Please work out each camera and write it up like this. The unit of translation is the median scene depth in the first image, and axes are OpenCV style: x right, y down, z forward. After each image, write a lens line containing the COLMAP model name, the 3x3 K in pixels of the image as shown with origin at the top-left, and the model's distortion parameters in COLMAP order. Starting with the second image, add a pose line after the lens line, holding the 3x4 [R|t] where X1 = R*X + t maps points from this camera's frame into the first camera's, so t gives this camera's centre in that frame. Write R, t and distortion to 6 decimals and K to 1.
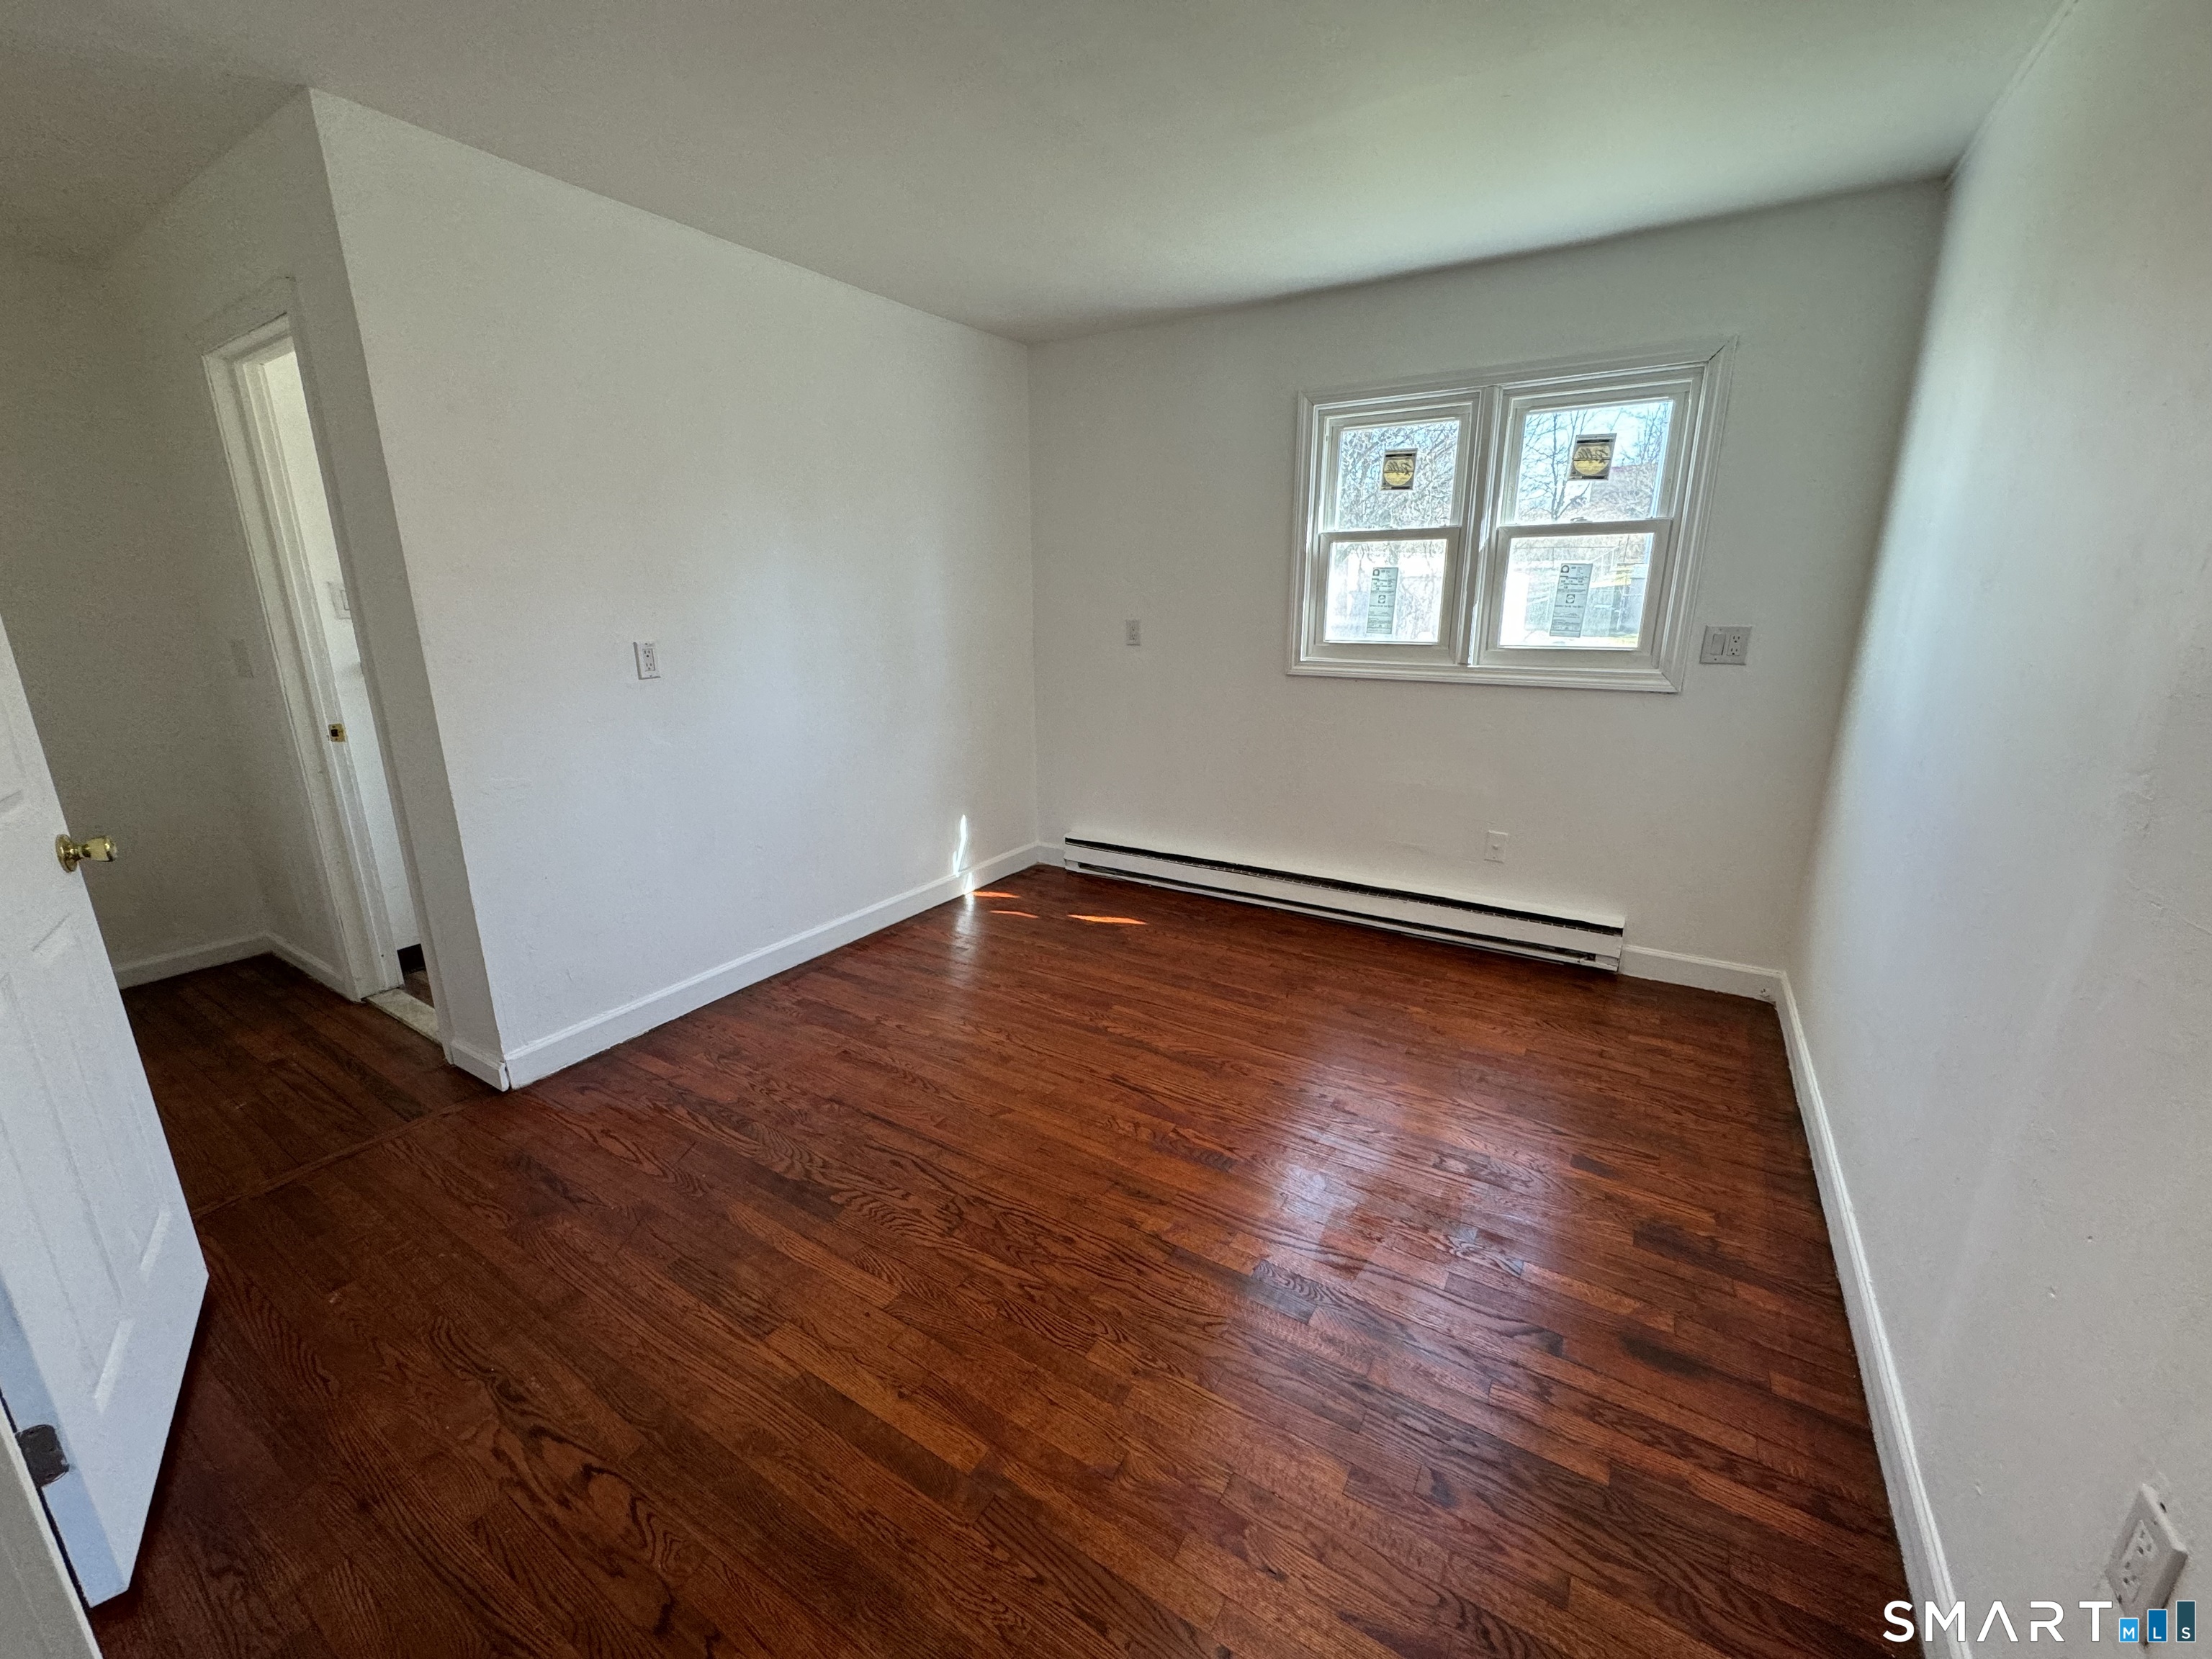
lens RADIAL K [[884.0, 0, 1109.9], [0, 884.0, 831.5], [0, 0, 1]] dist [-0.002790, 0.000620]
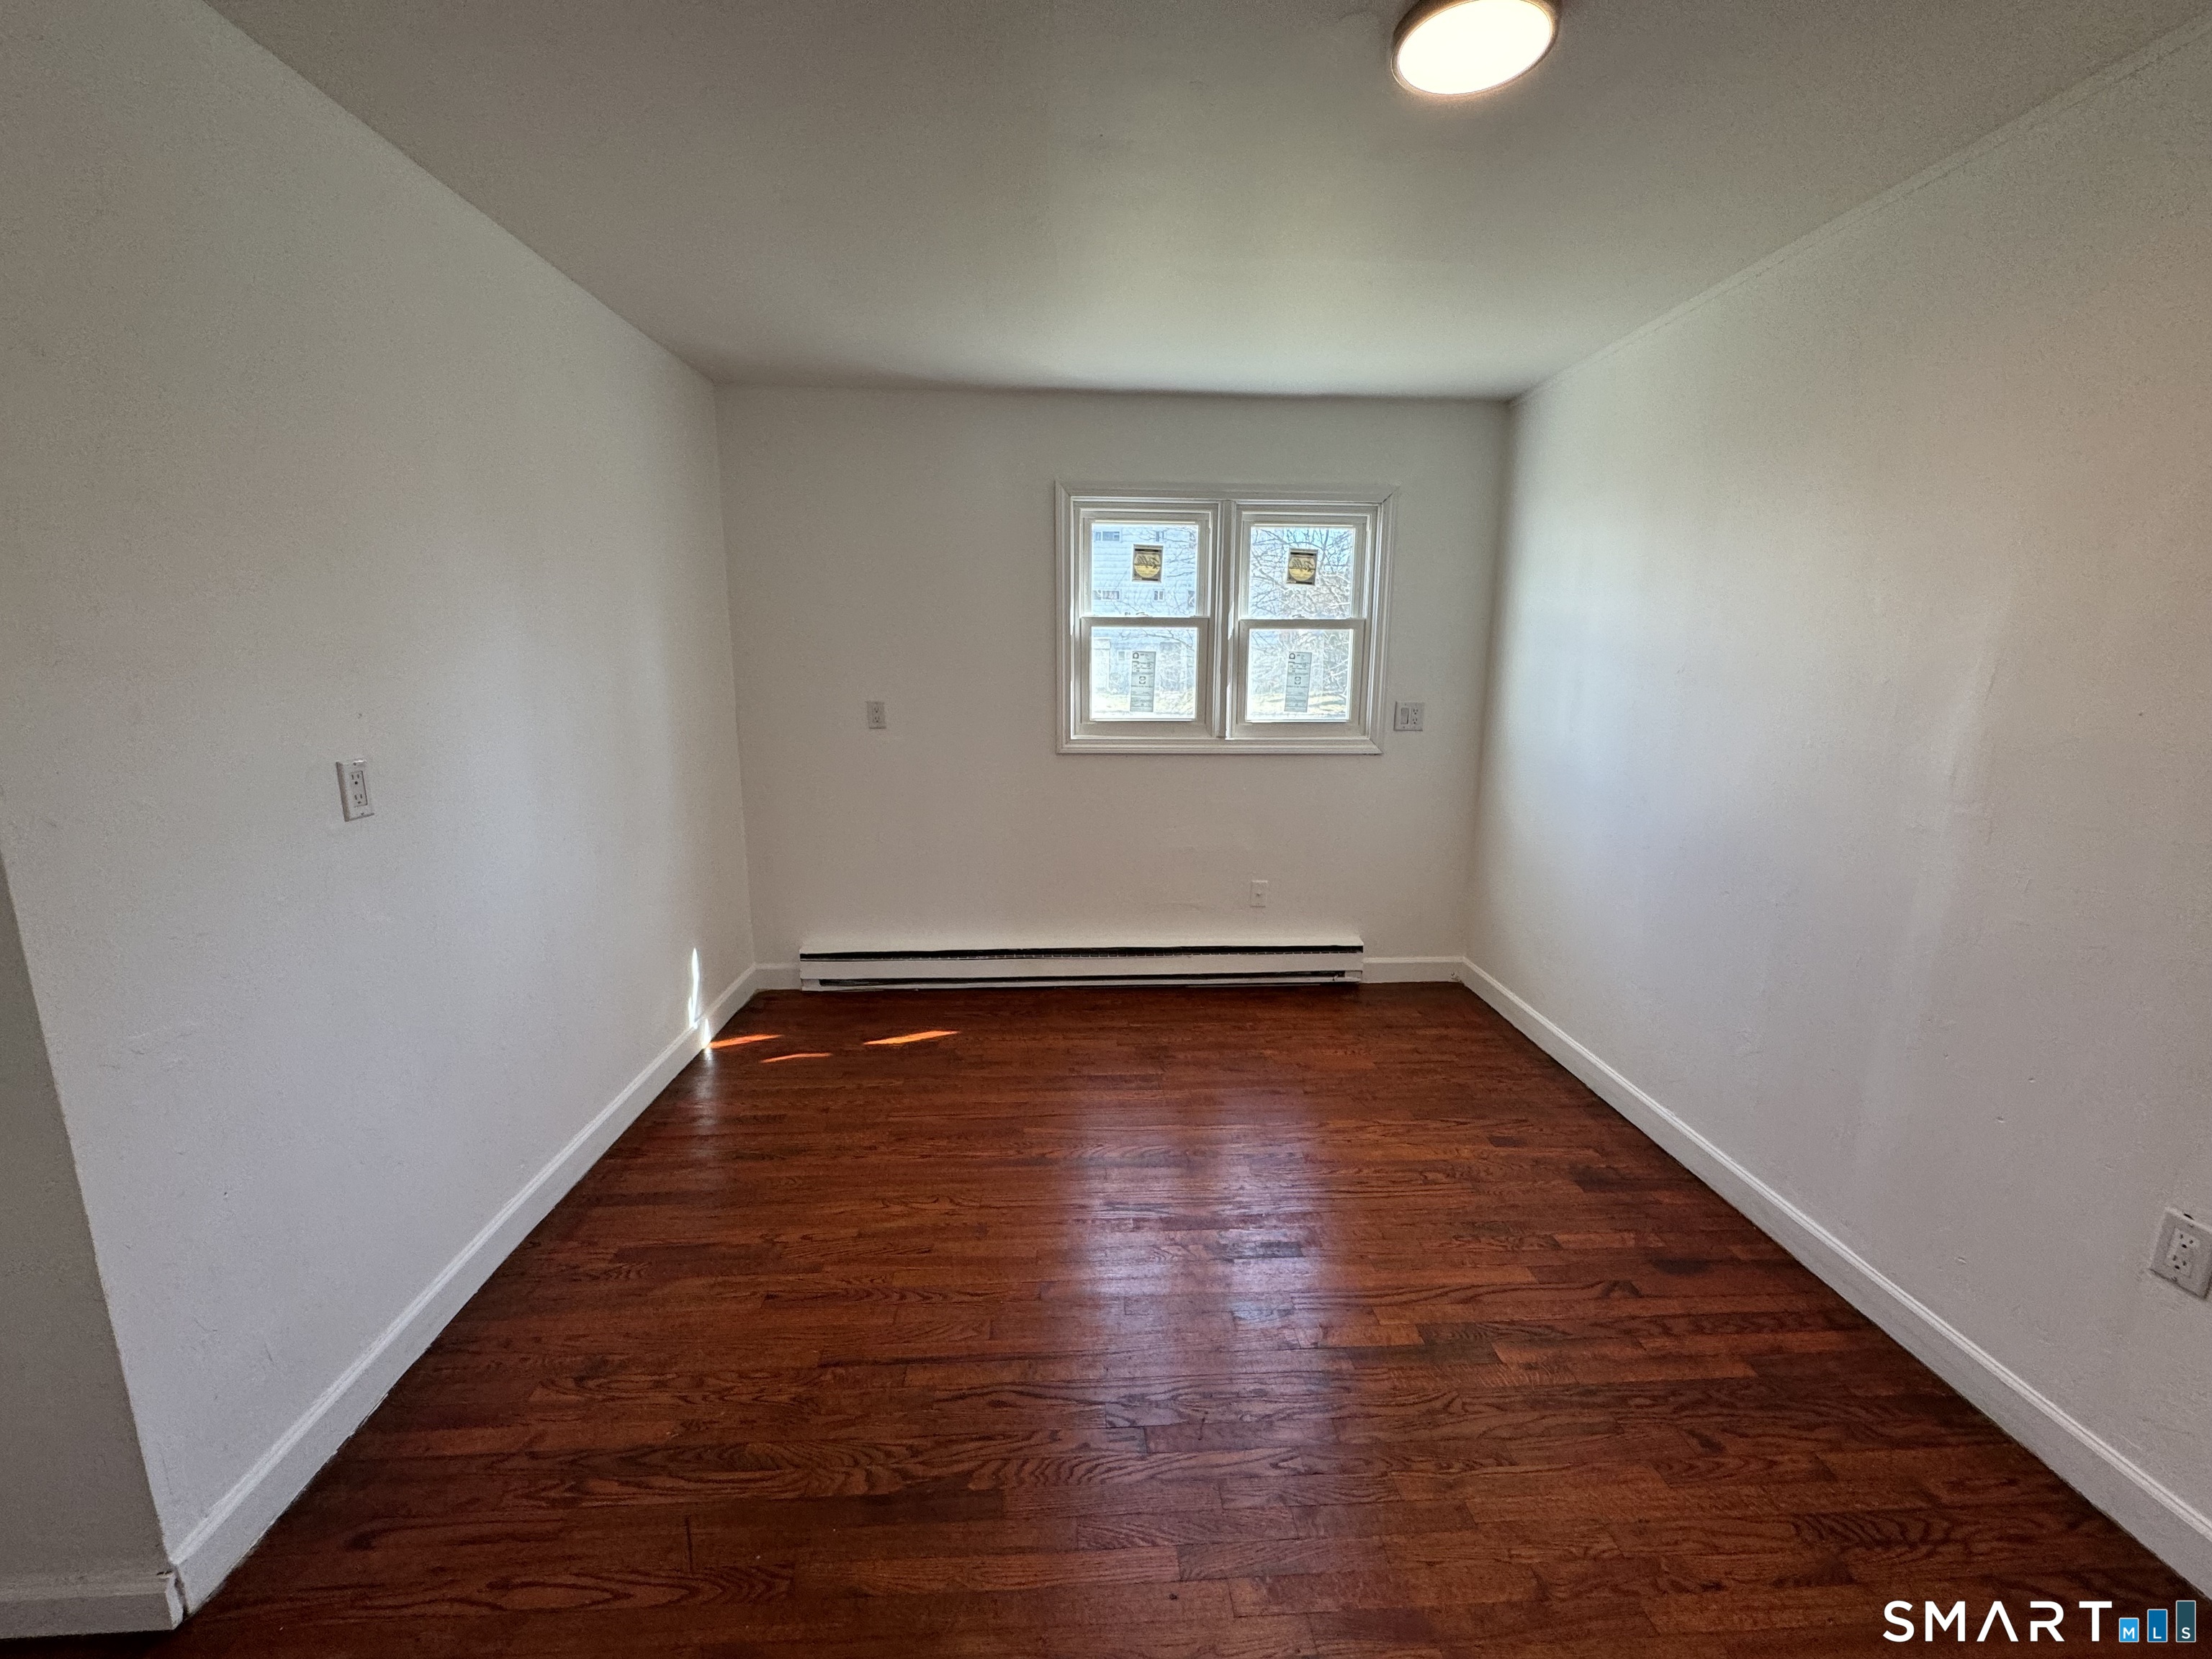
lens RADIAL K [[884.0, 0, 1109.9], [0, 884.0, 831.5], [0, 0, 1]] dist [-0.002790, 0.000620]
pose [[0.818032, -0.101040, 0.566228, -0.384541], [0.139048, 0.989989, -0.024226, -0.066300], [-0.558112, 0.098551, 0.823892, 0.171912]]
